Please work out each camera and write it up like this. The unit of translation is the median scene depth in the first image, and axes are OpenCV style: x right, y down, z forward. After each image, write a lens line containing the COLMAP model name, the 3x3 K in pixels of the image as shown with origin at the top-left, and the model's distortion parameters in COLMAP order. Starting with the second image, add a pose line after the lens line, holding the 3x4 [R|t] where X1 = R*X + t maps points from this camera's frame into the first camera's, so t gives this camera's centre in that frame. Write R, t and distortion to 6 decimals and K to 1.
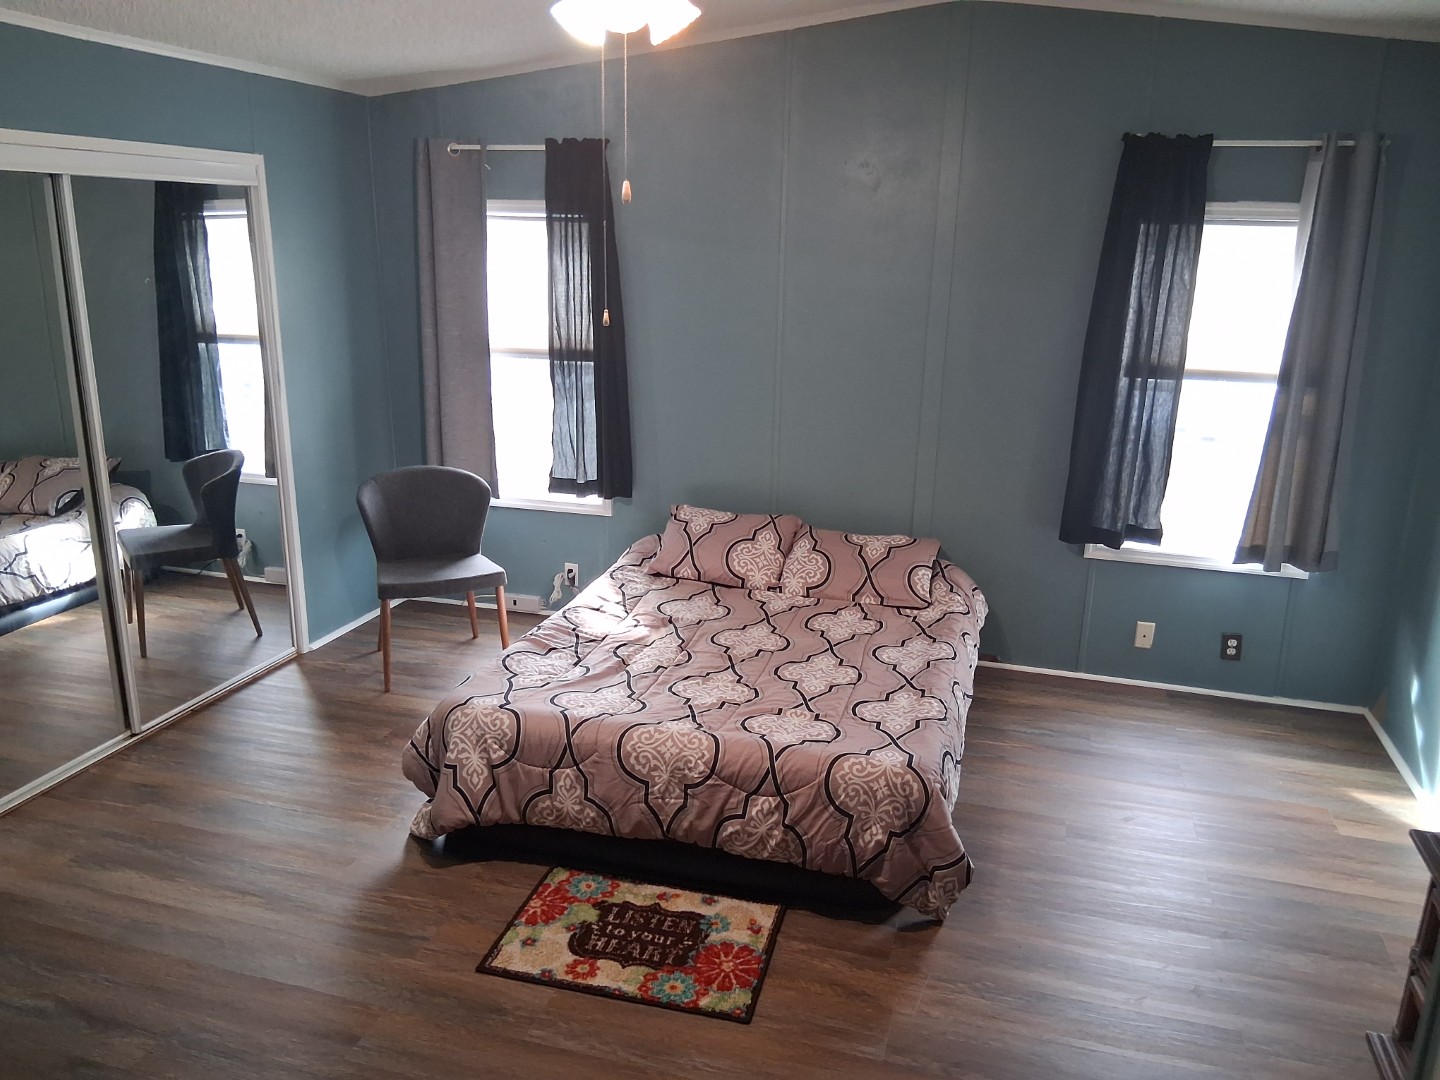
lens RADIAL K [[1087.0, 0, 713.0], [0, 1087.0, 545.4], [0, 0, 1]] dist [0.055534, -0.072218]
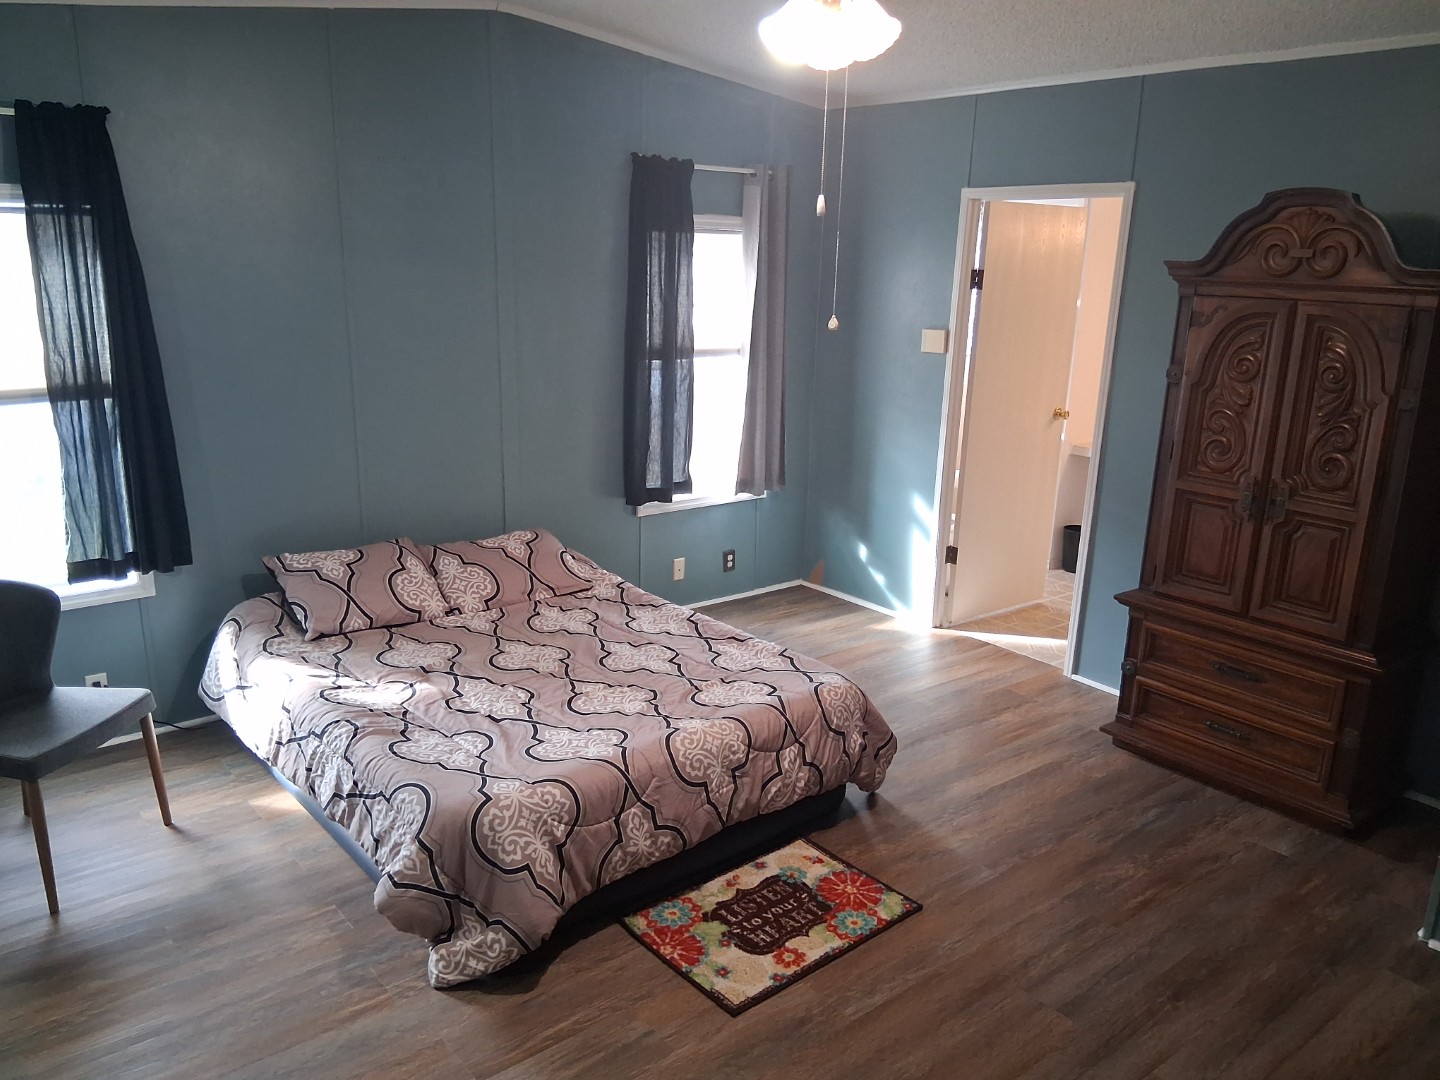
lens RADIAL K [[1087.0, 0, 720.4], [0, 1087.0, 544.2], [0, 0, 1]] dist [0.055534, -0.072218]
pose [[0.563477, -0.218157, 0.796807, -0.771274], [0.214037, 0.970121, 0.114249, -0.105299], [-0.797923, 0.106169, 0.593335, 0.345901]]
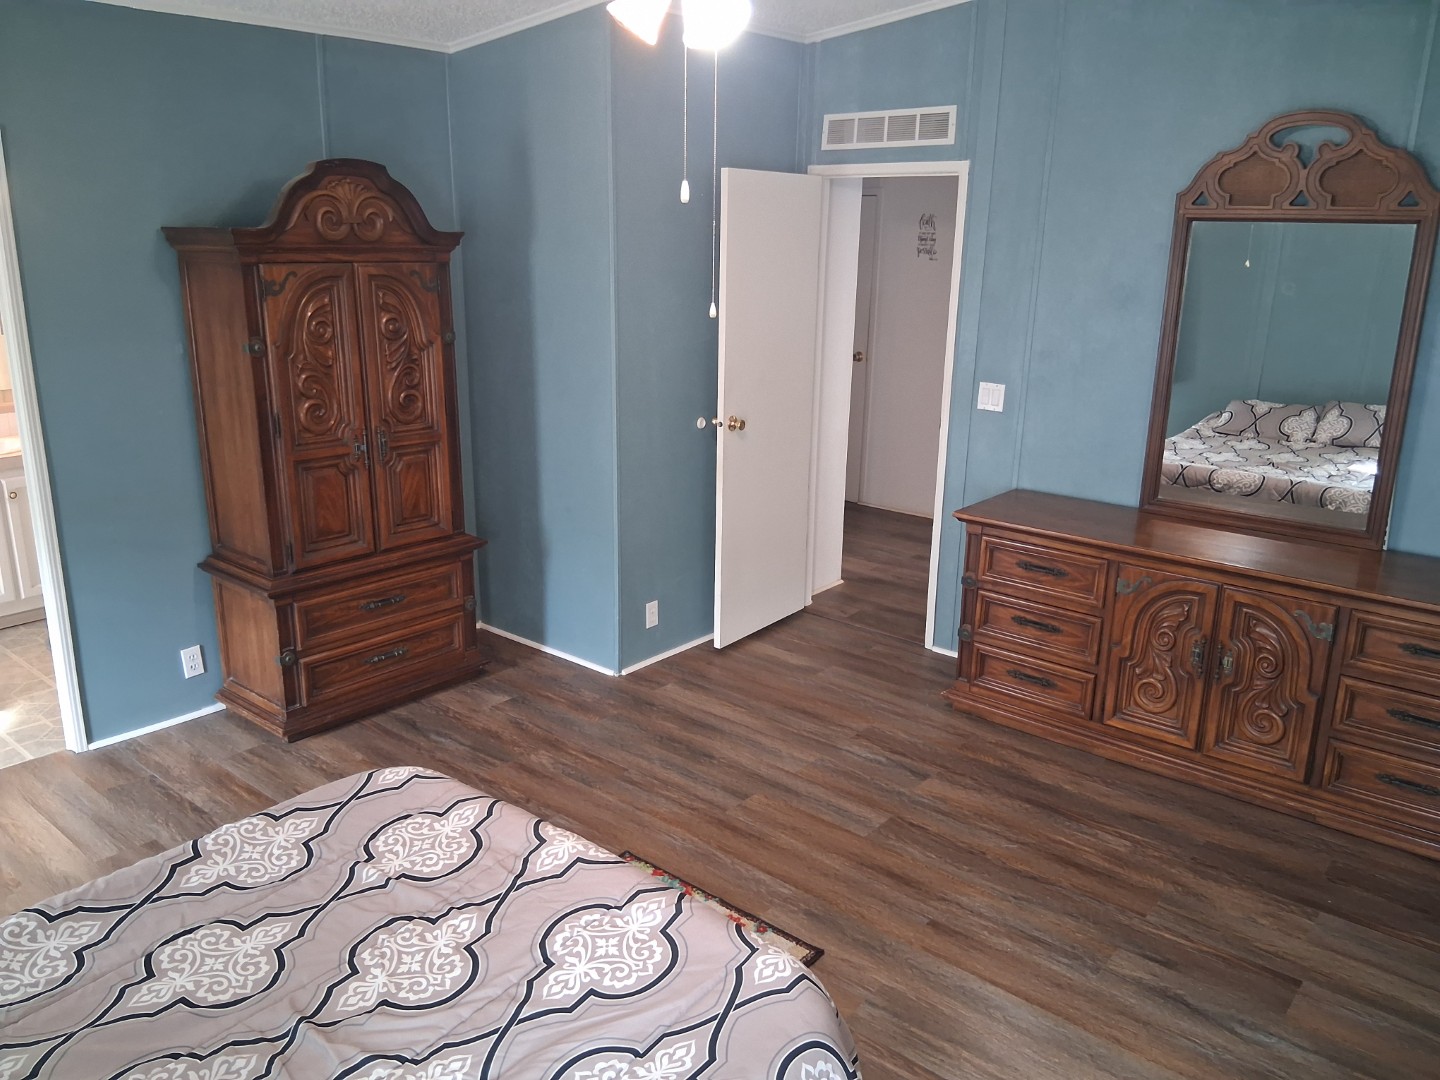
lens RADIAL K [[1087.0, 0, 717.7], [0, 1087.0, 546.3], [0, 0, 1]] dist [0.055534, -0.072218]
pose [[-0.918425, -0.144378, 0.368307, -0.388188], [0.072696, 0.853570, 0.515881, -0.413998], [-0.388857, 0.500572, -0.773445, 1.422837]]
